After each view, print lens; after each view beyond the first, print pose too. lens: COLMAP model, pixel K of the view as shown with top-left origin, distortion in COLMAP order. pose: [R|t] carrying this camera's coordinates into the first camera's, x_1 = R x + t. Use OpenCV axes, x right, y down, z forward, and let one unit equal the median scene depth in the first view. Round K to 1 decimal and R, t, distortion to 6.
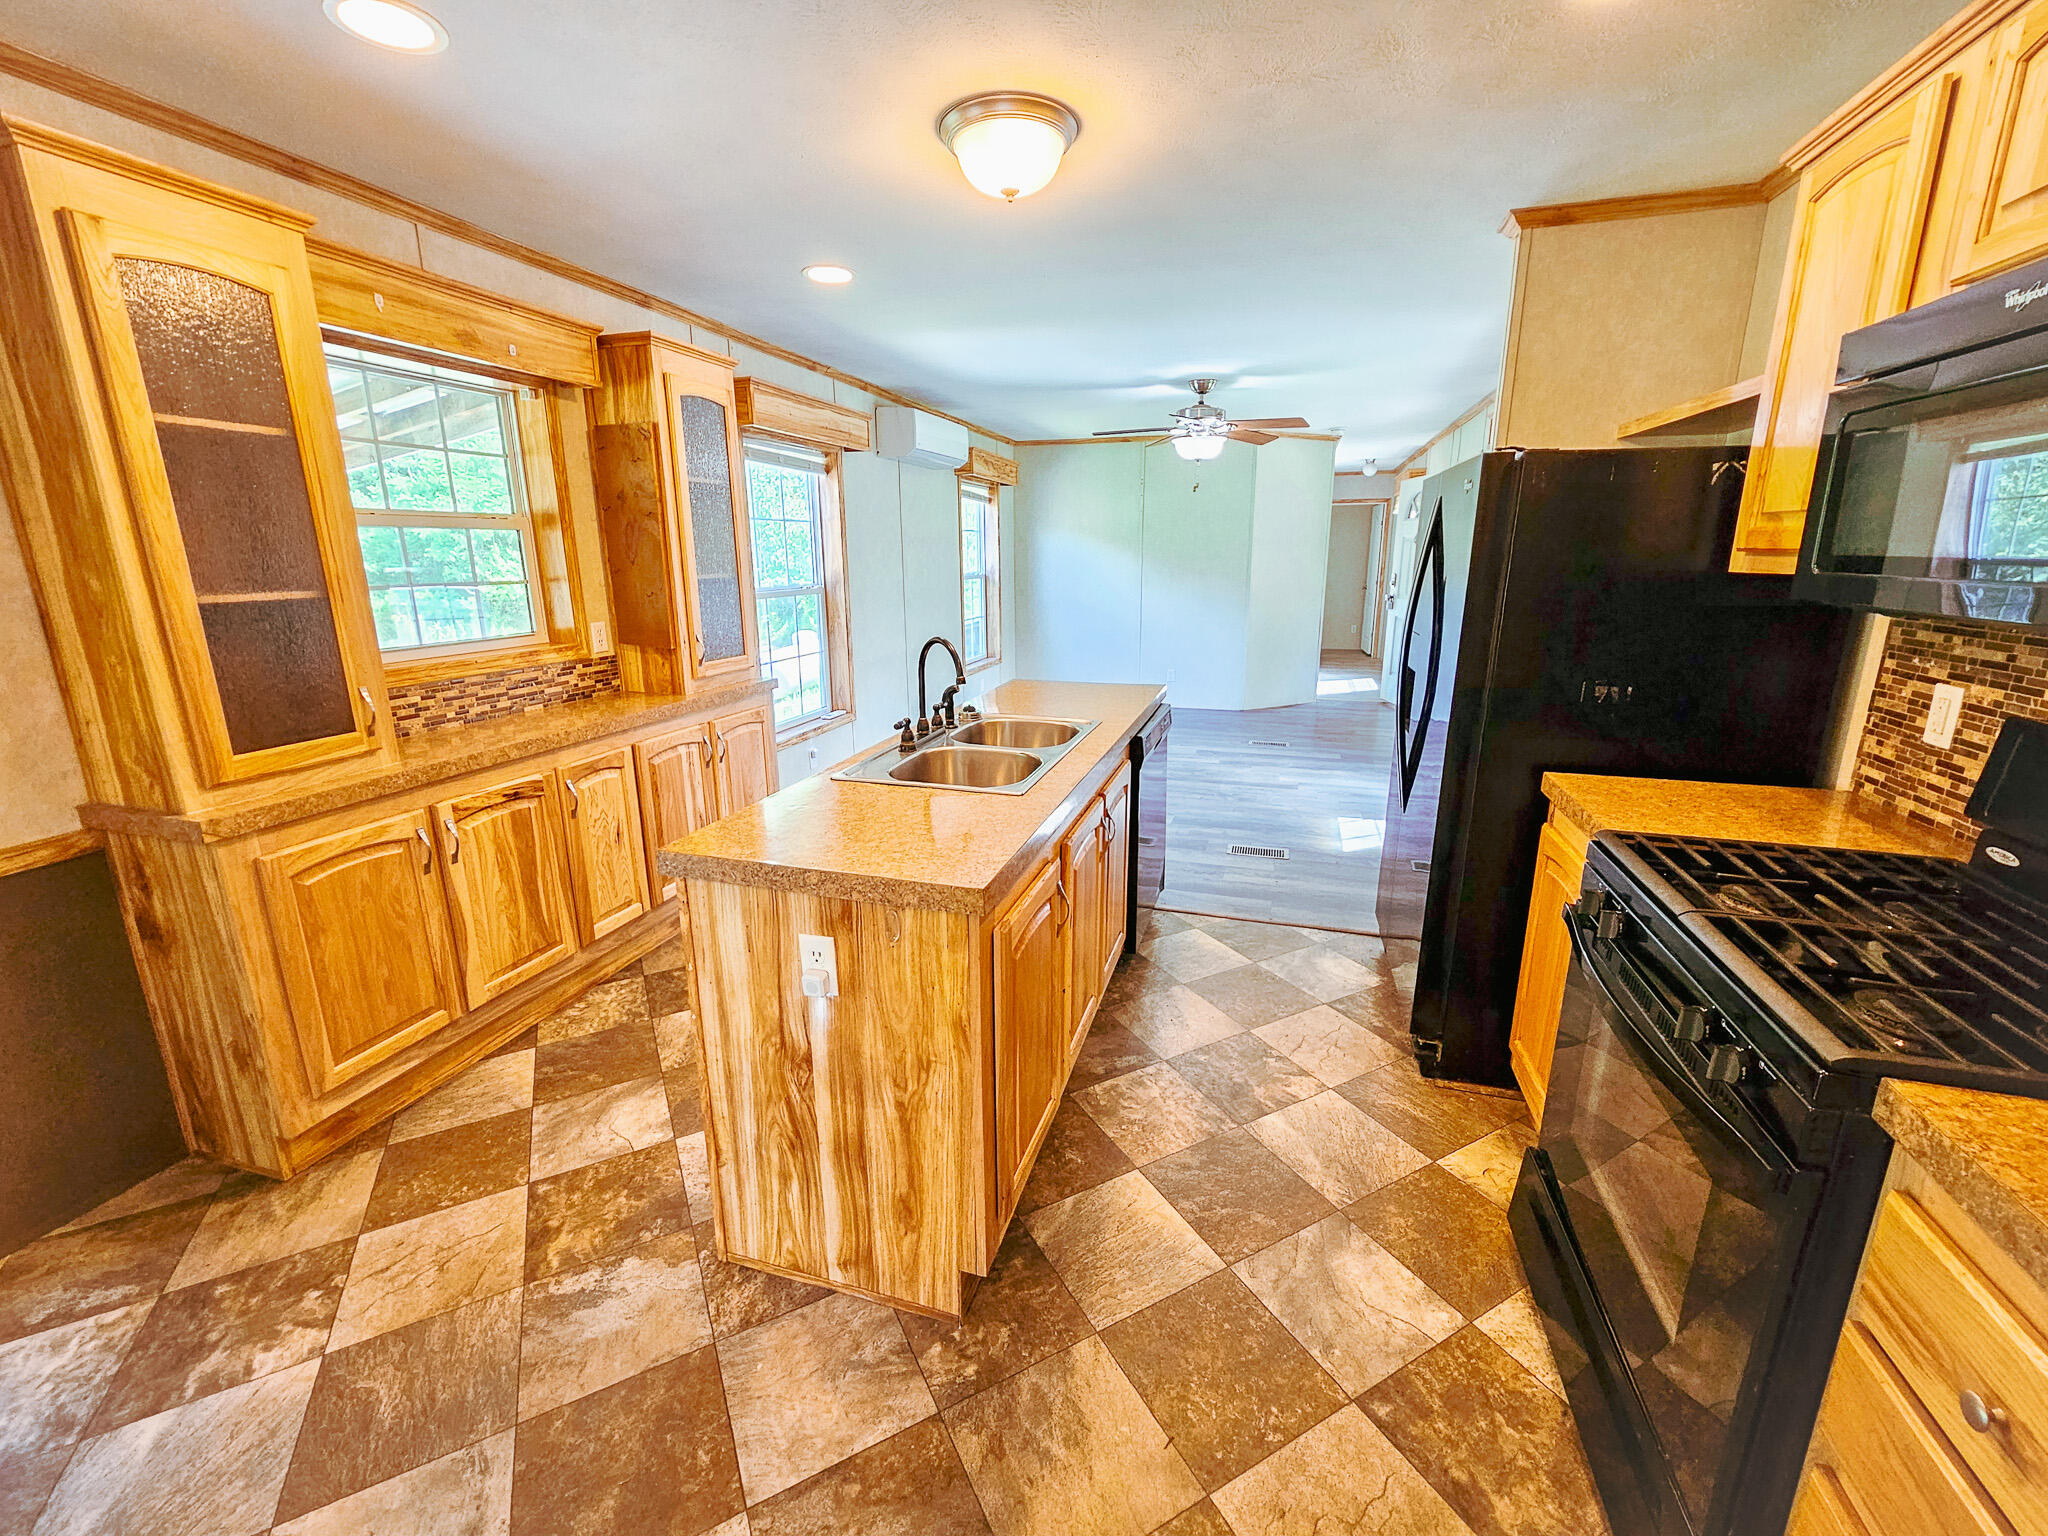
lens RADIAL K [[842.7, 0, 1034.0], [0, 842.7, 761.3], [0, 0, 1]] dist [-0.001801, 0.000554]
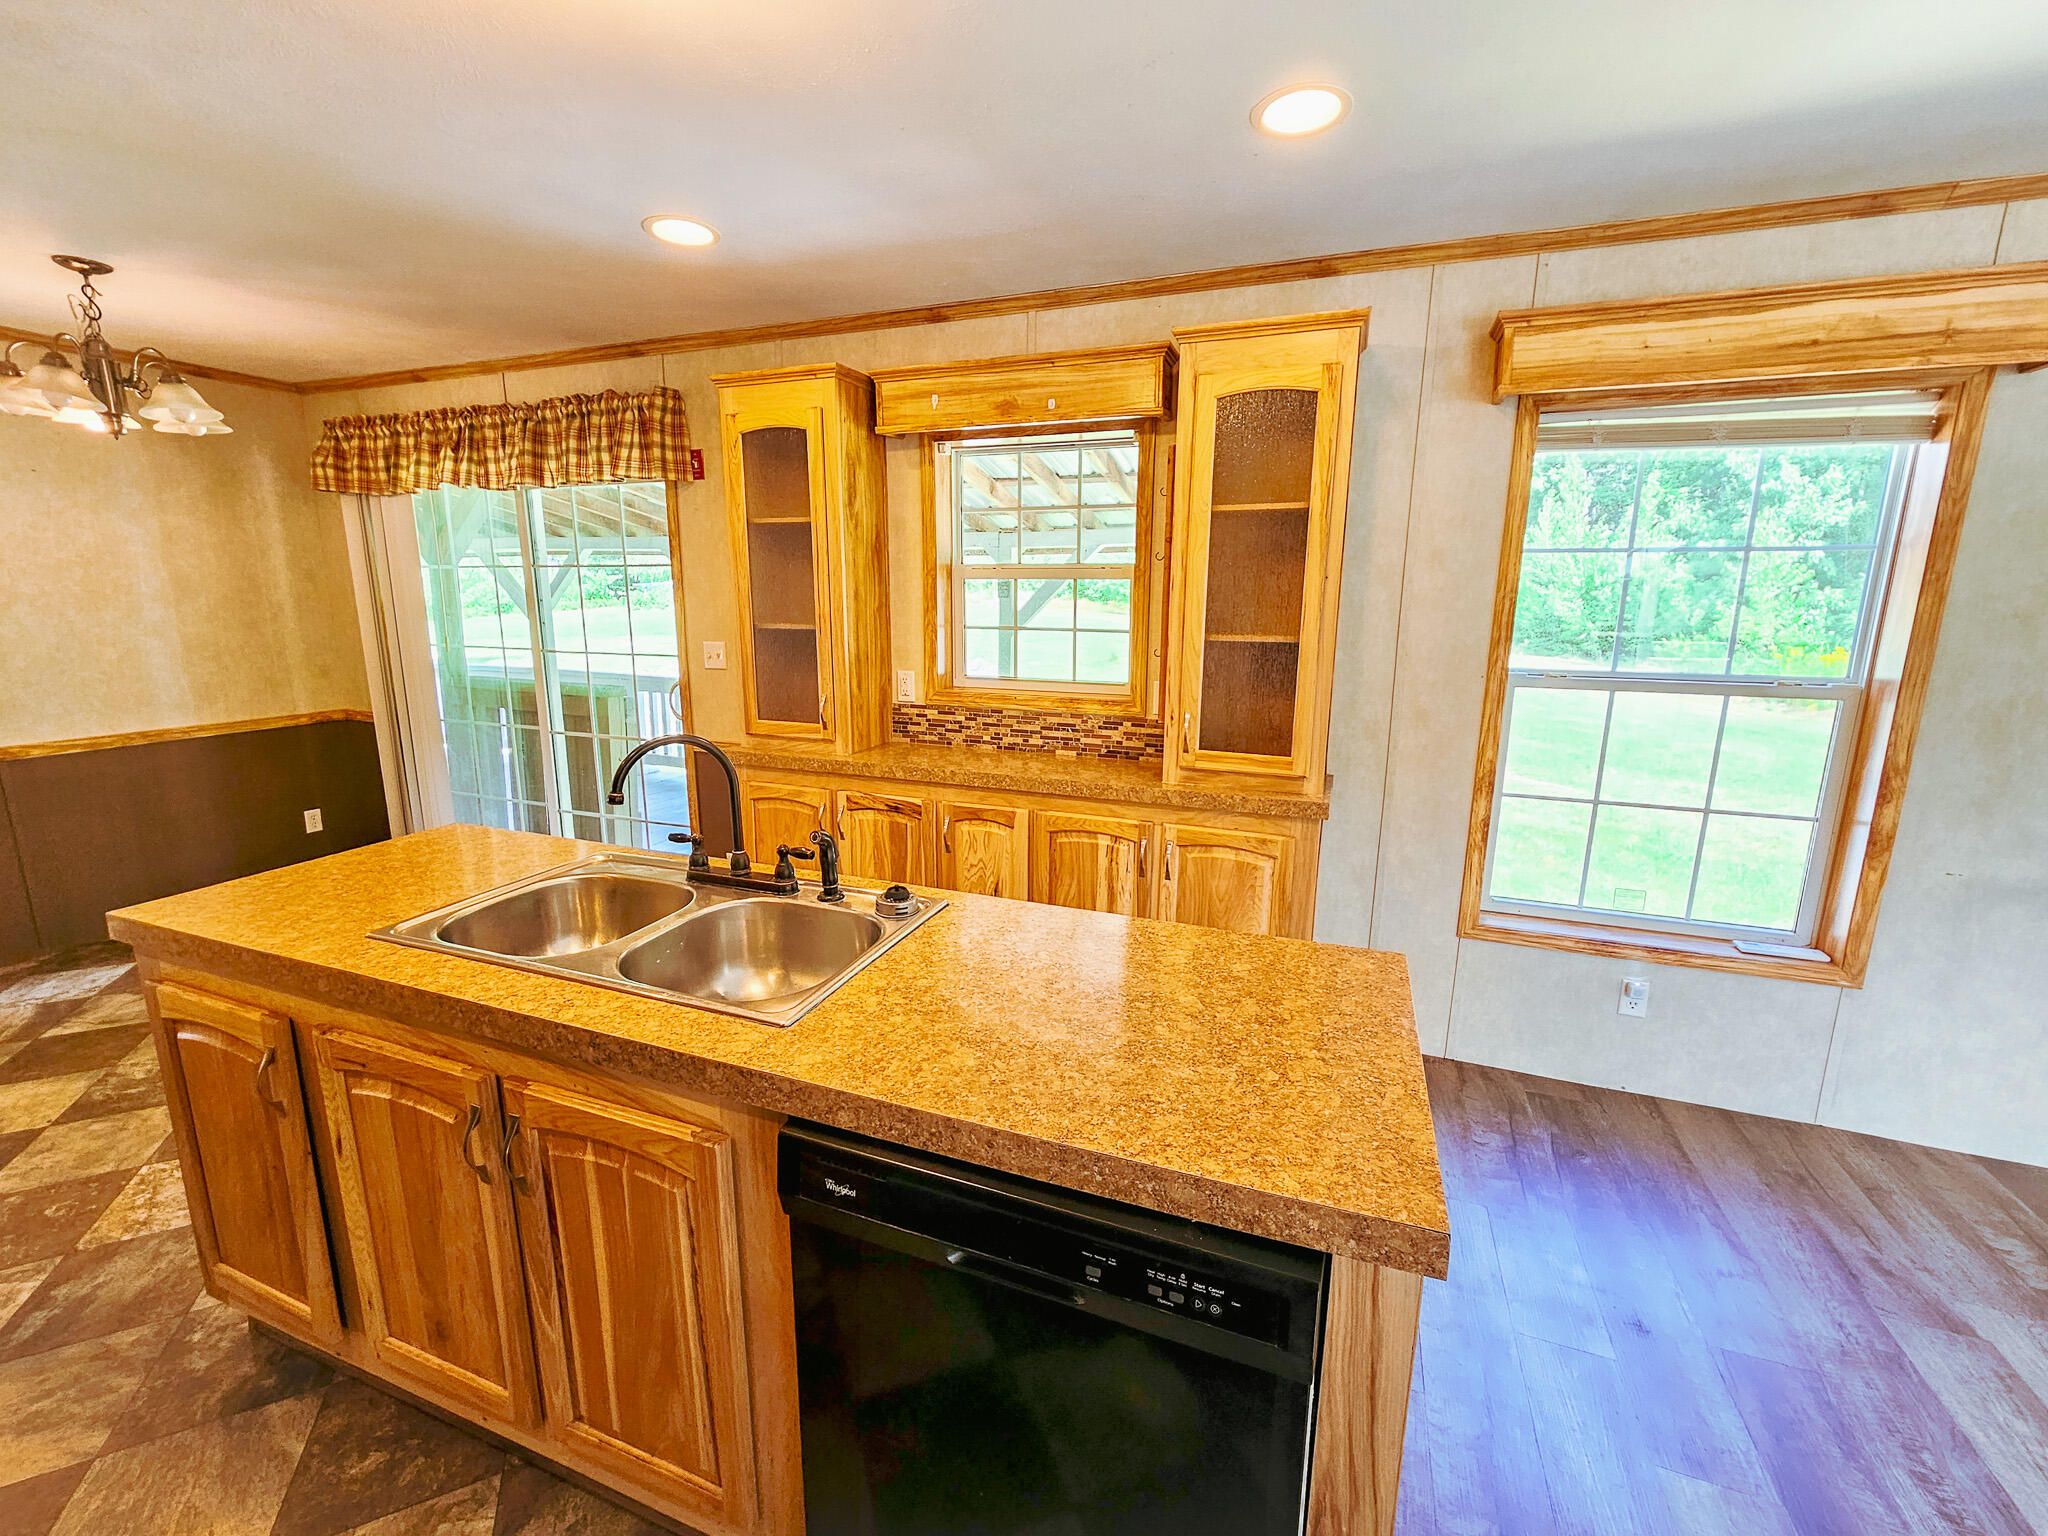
lens RADIAL K [[842.7, 0, 1034.0], [0, 842.7, 761.3], [0, 0, 1]] dist [-0.001801, 0.000554]
pose [[-0.071705, 0.199994, -0.977170, 0.437607], [-0.250349, 0.944721, 0.211724, -0.281535], [0.965497, 0.259816, -0.017673, 1.068332]]
